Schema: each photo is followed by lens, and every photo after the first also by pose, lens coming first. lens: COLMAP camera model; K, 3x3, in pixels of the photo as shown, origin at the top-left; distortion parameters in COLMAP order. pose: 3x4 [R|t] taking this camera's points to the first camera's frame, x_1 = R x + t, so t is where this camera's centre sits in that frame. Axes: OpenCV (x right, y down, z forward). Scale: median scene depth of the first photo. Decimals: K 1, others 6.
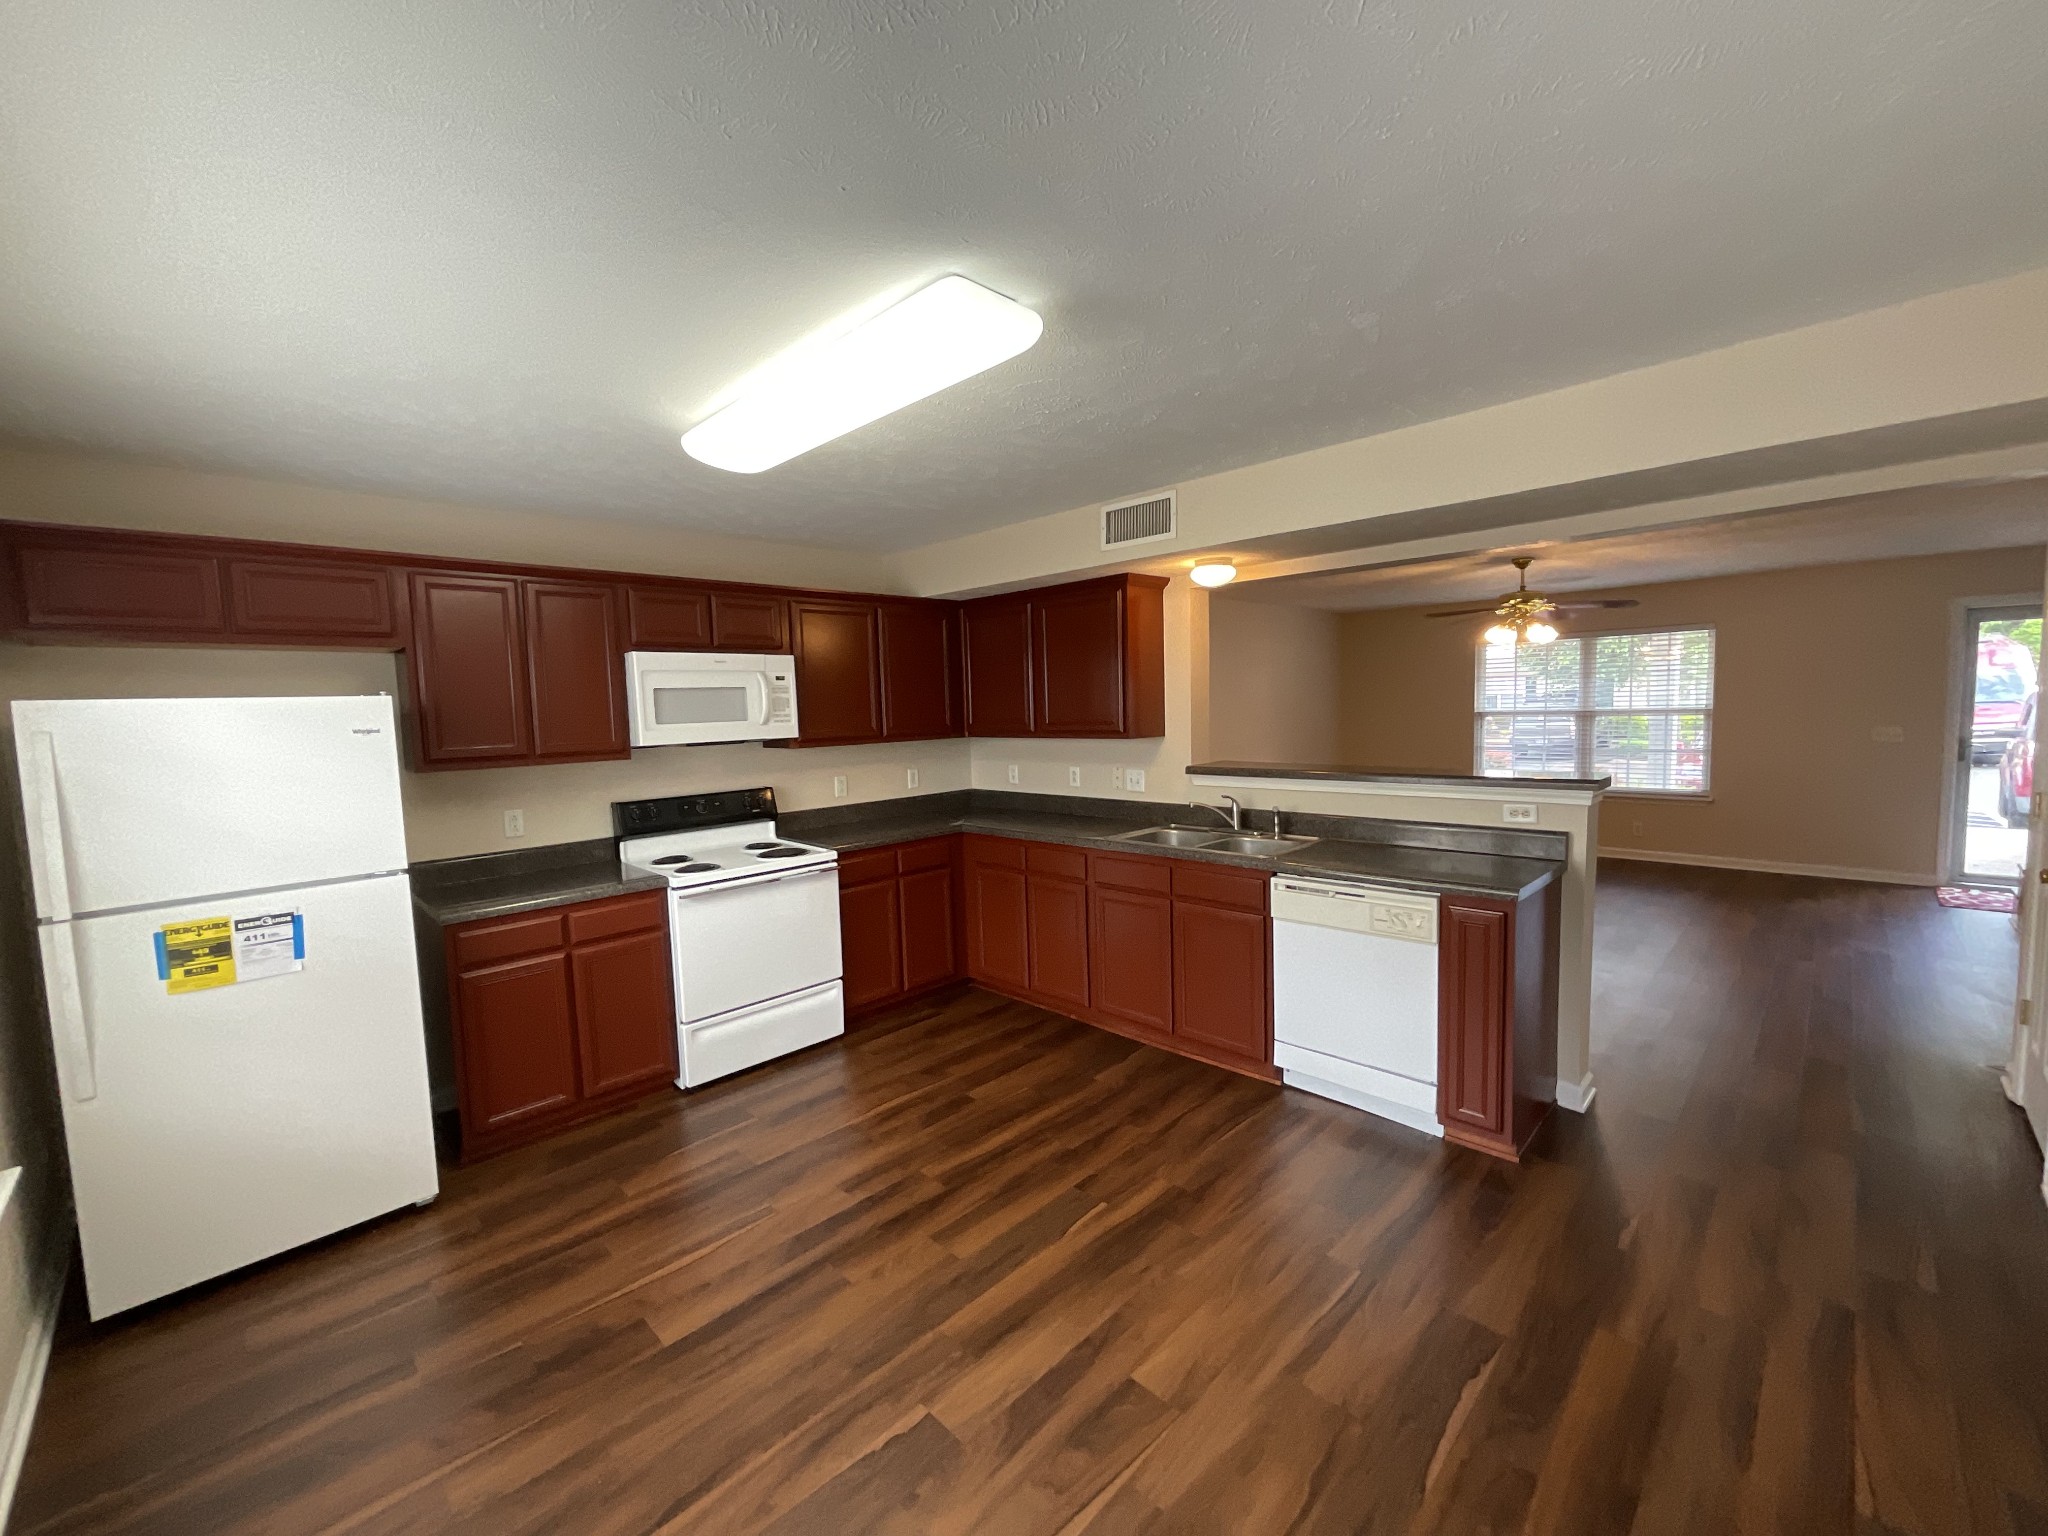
lens RADIAL K [[829.6, 0, 1005.2], [0, 829.6, 766.2], [0, 0, 1]] dist [-0.003079, -0.002249]
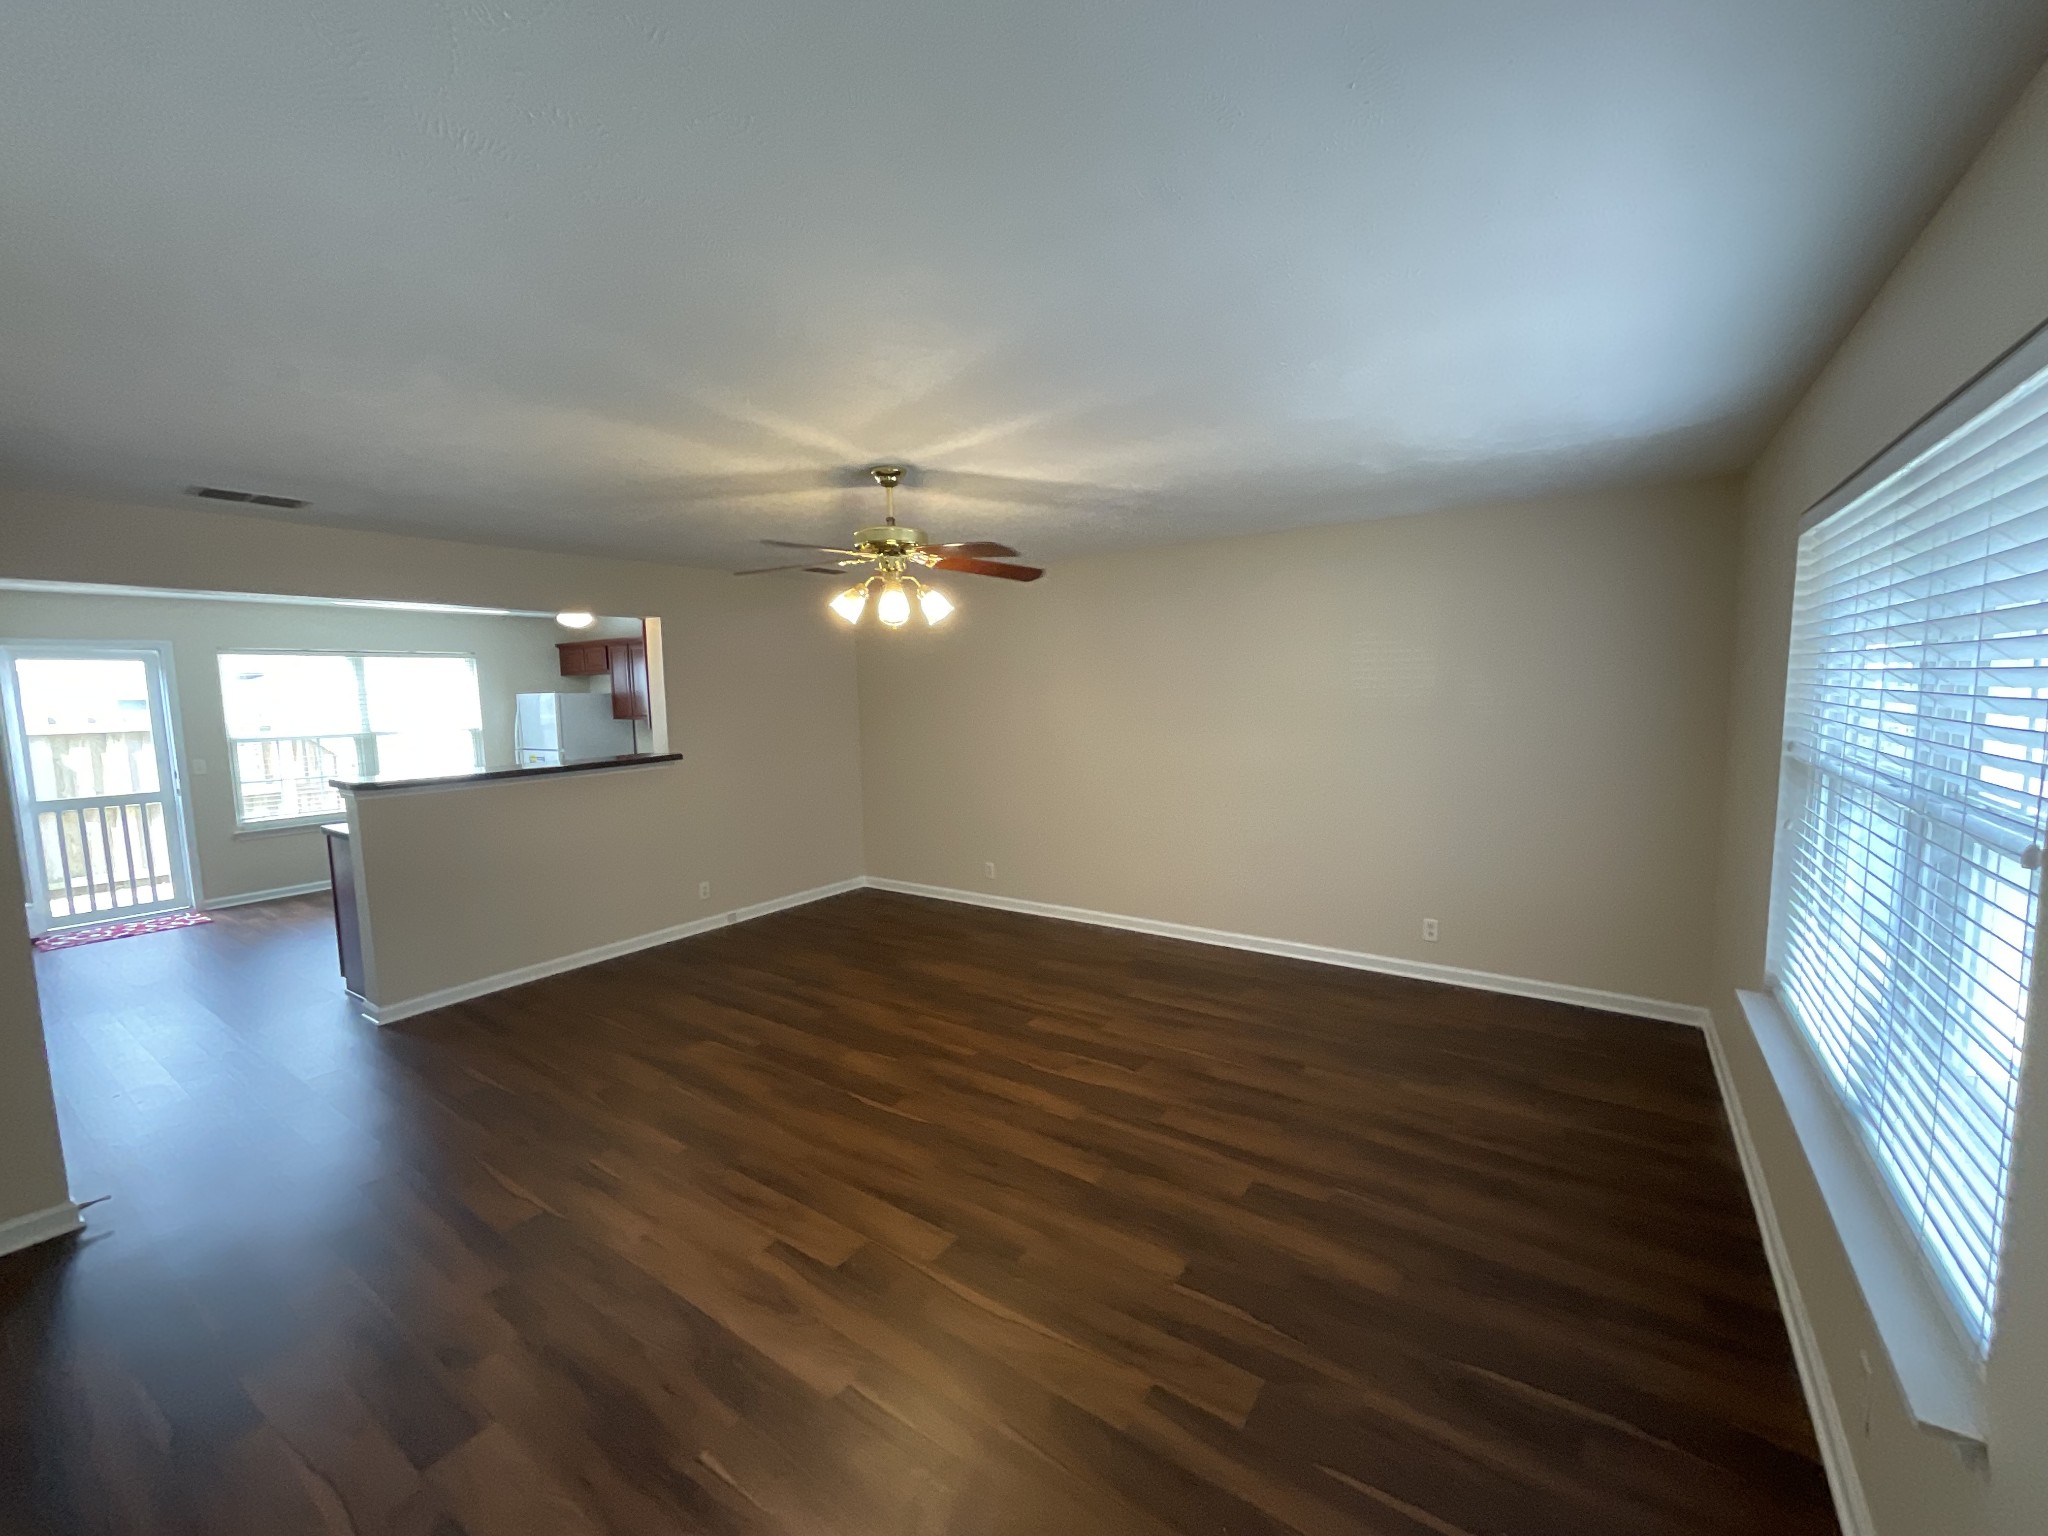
lens RADIAL K [[829.6, 0, 1031.6], [0, 829.6, 766.9], [0, 0, 1]] dist [-0.003079, -0.002249]
pose [[0.196375, 0.119460, -0.973225, 1.706828], [-0.058771, 0.992200, 0.109931, -0.165641], [0.978766, 0.035610, 0.201864, 1.371996]]
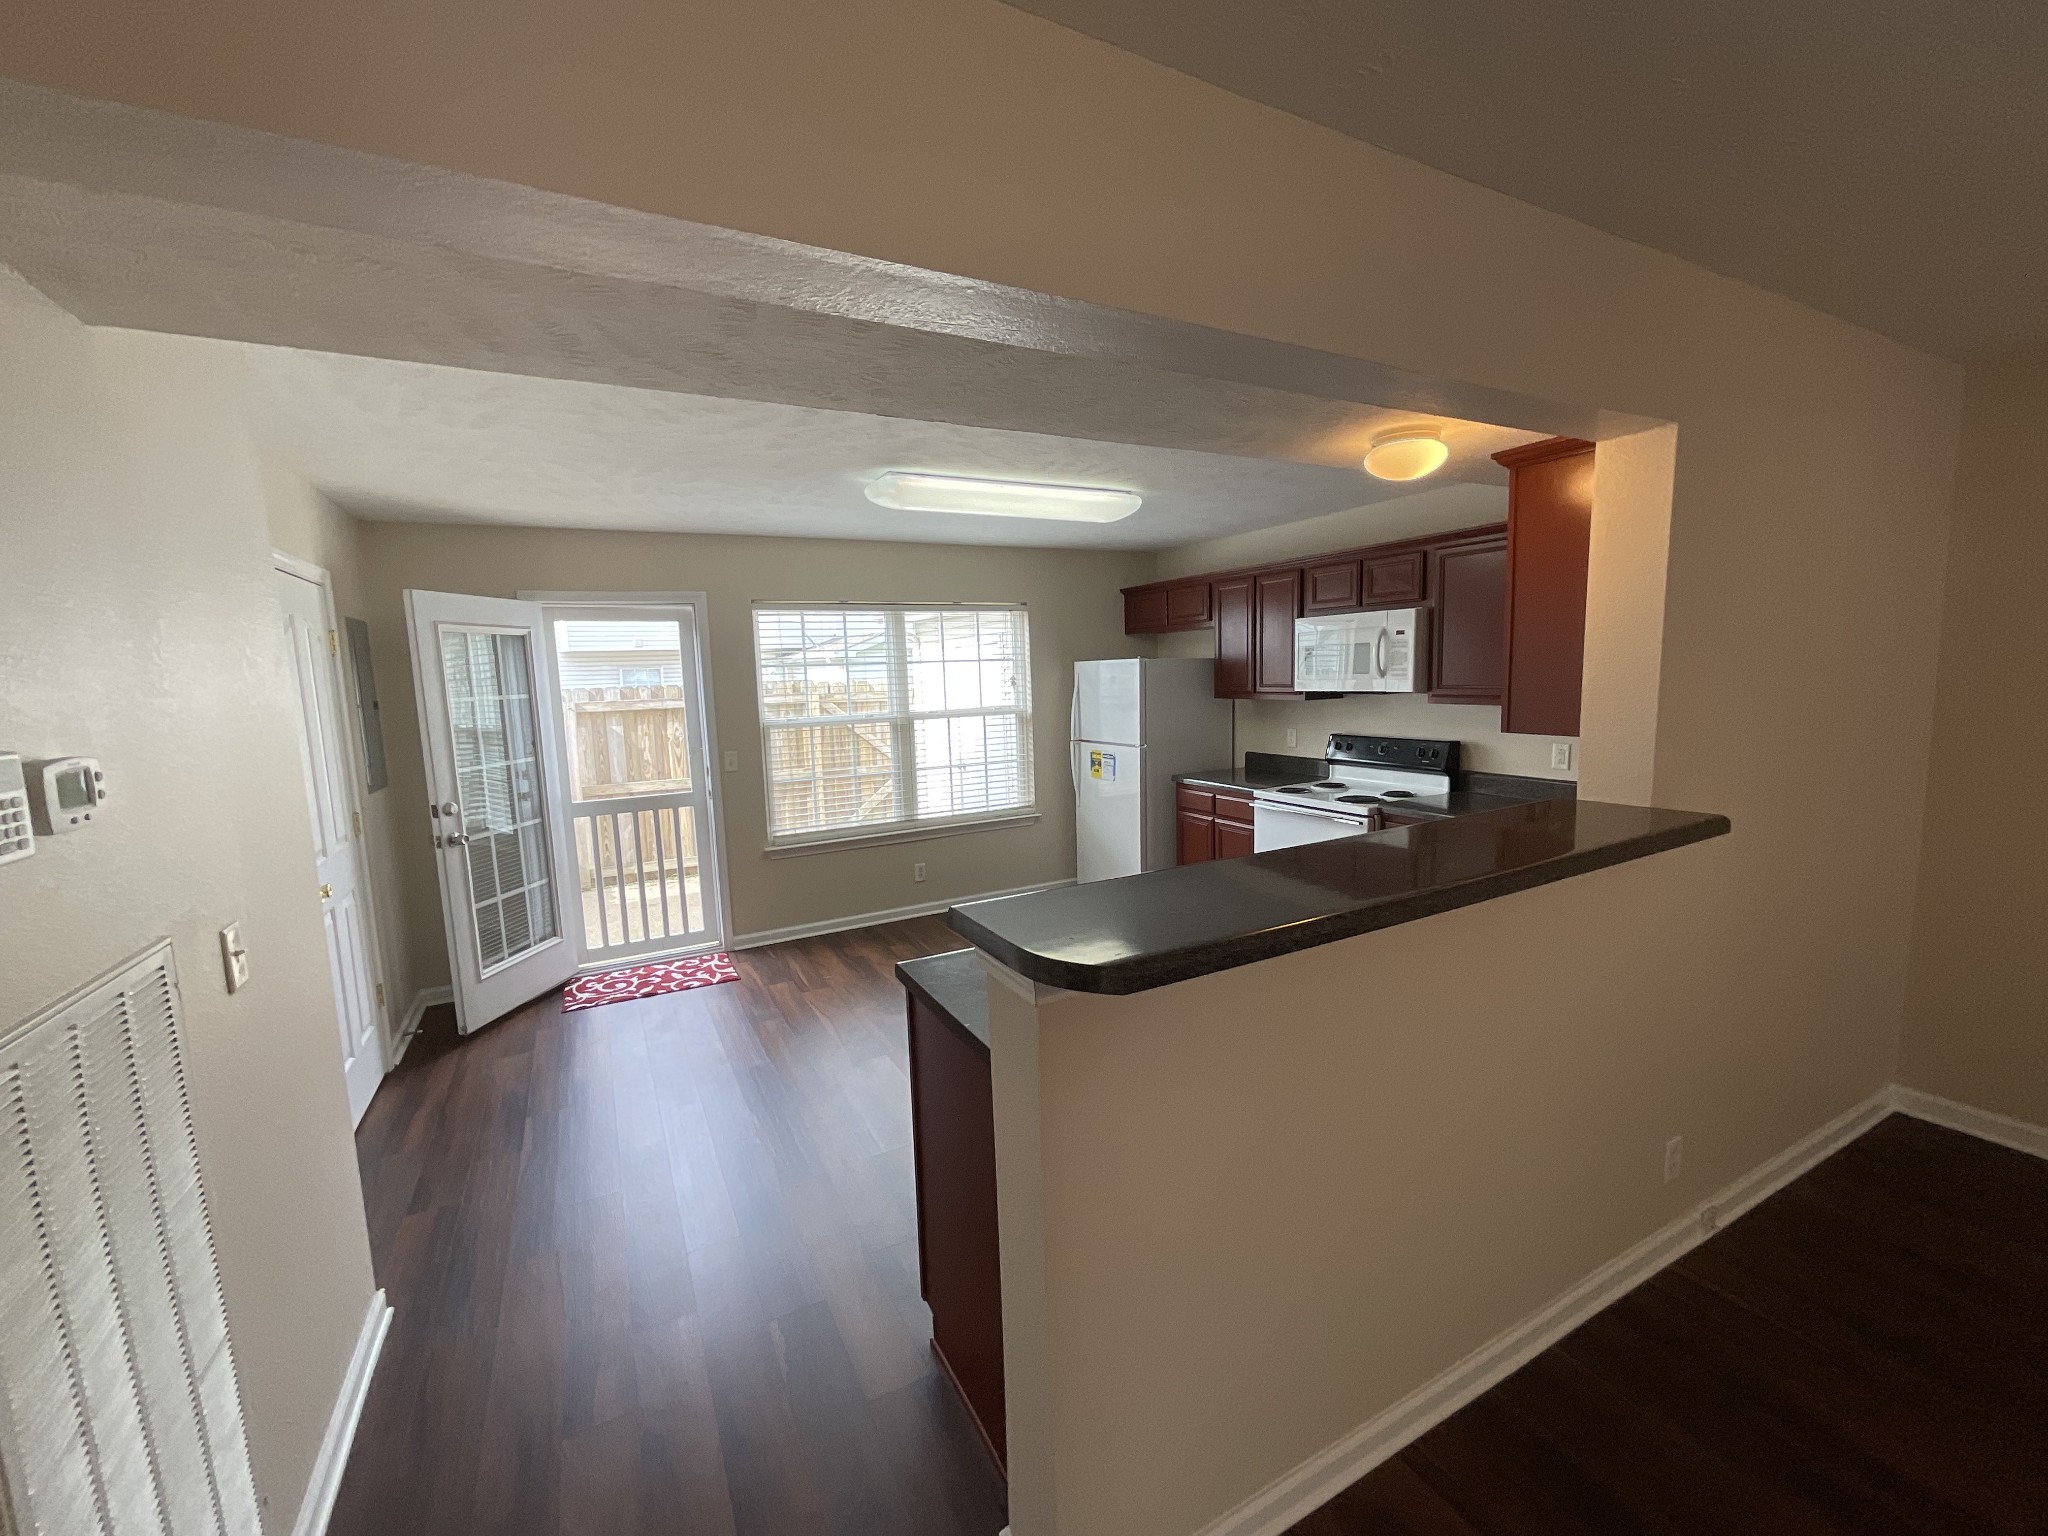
lens RADIAL K [[829.6, 0, 1022.9], [0, 829.6, 766.1], [0, 0, 1]] dist [-0.003079, -0.002249]
pose [[-0.283335, 0.149997, -0.947218, 0.835289], [-0.029357, 0.985873, 0.164899, -0.098130], [0.958571, 0.074529, -0.274929, 0.841777]]
